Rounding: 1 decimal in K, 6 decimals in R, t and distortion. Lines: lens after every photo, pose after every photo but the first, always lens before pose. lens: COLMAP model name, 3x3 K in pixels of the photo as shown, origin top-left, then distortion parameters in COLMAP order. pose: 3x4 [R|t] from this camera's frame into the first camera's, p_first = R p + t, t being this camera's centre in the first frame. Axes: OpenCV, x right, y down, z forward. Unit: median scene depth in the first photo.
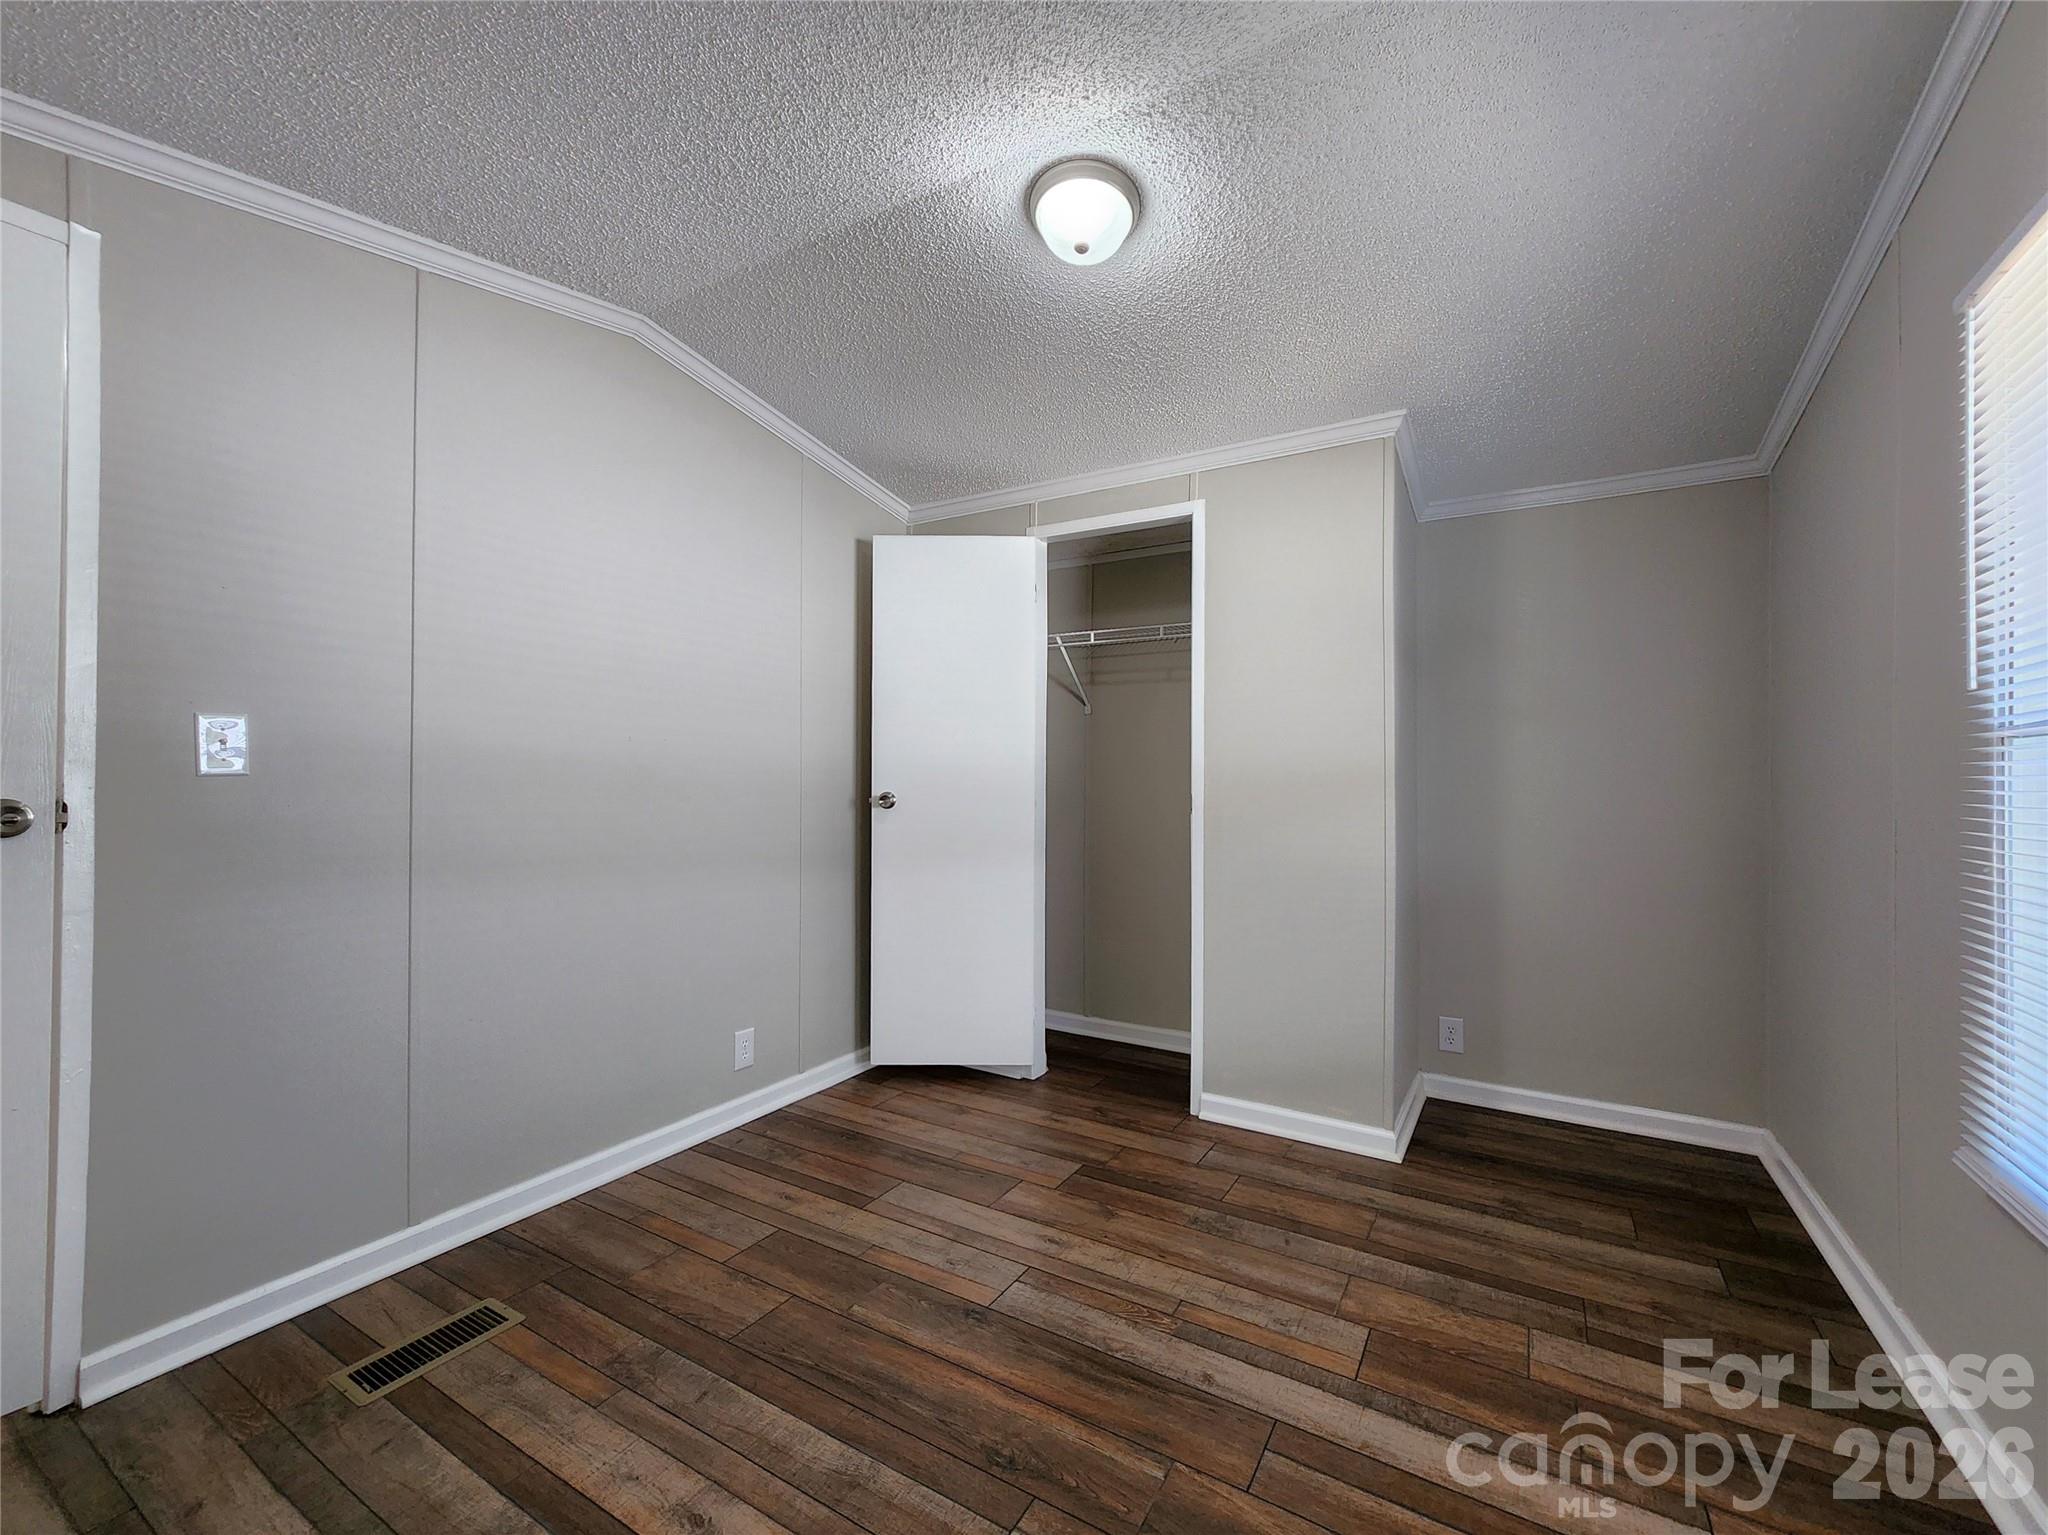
lens RADIAL K [[844.3, 0, 1015.5], [0, 844.3, 778.1], [0, 0, 1]] dist [-0.000810, -0.000485]
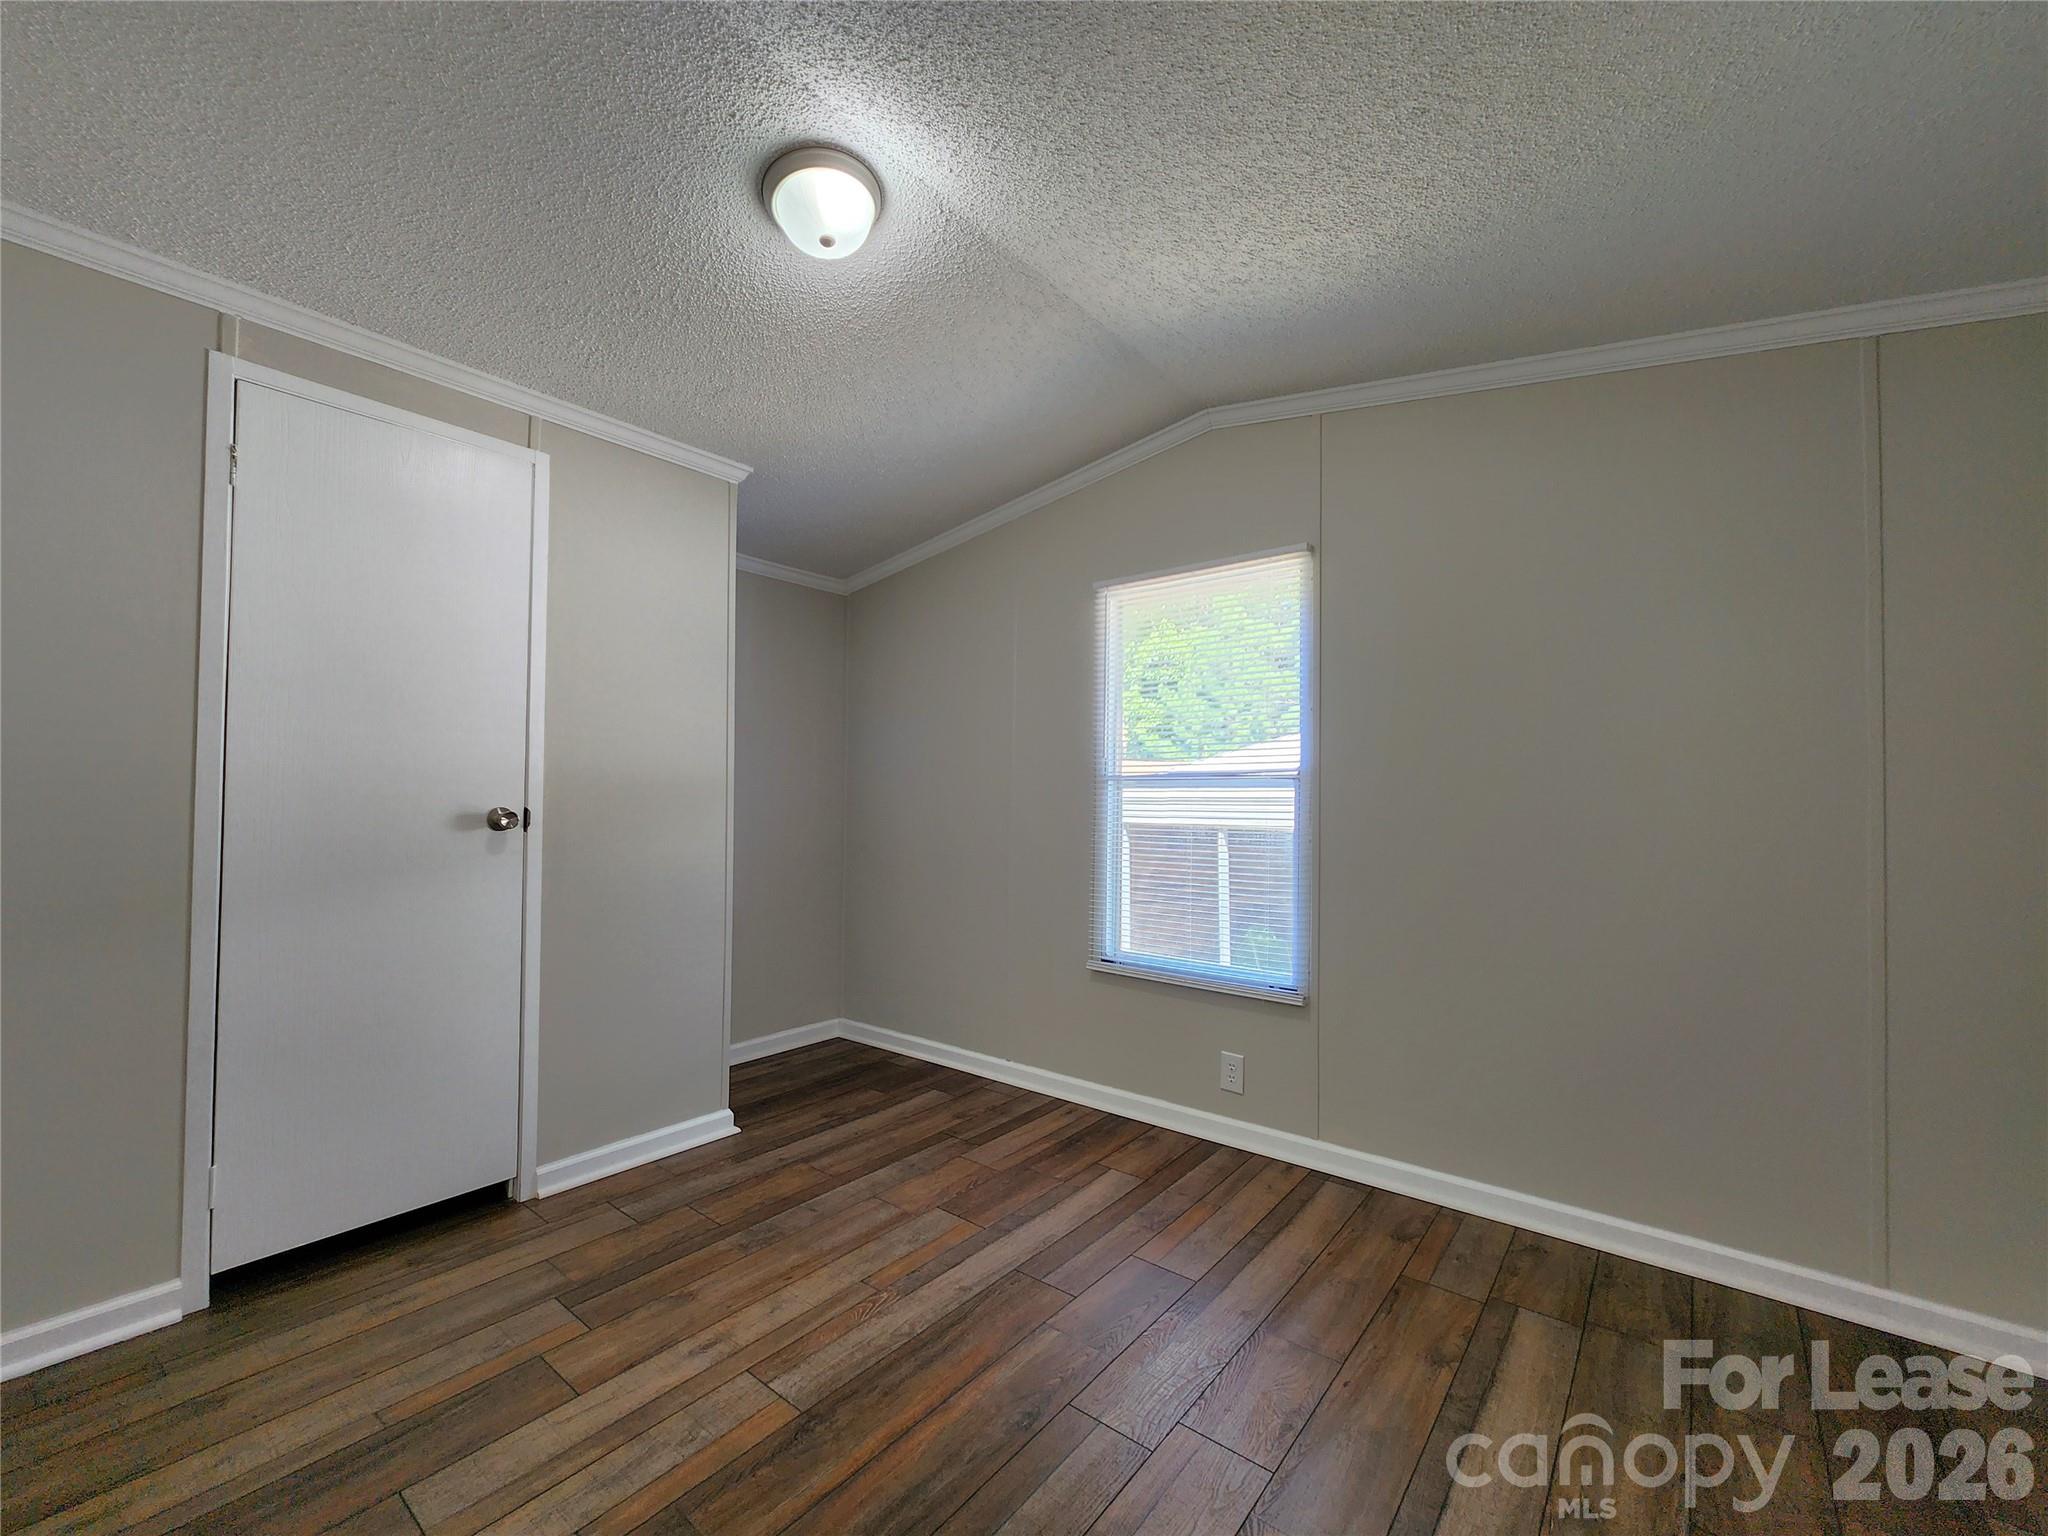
lens RADIAL K [[844.3, 0, 1023.0], [0, 844.3, 773.7], [0, 0, 1]] dist [-0.000810, -0.000485]
pose [[0.129596, 0.021995, 0.991323, -0.736384], [-0.015106, 0.999682, -0.020206, -0.005544], [-0.991452, -0.012356, 0.129887, 0.574261]]
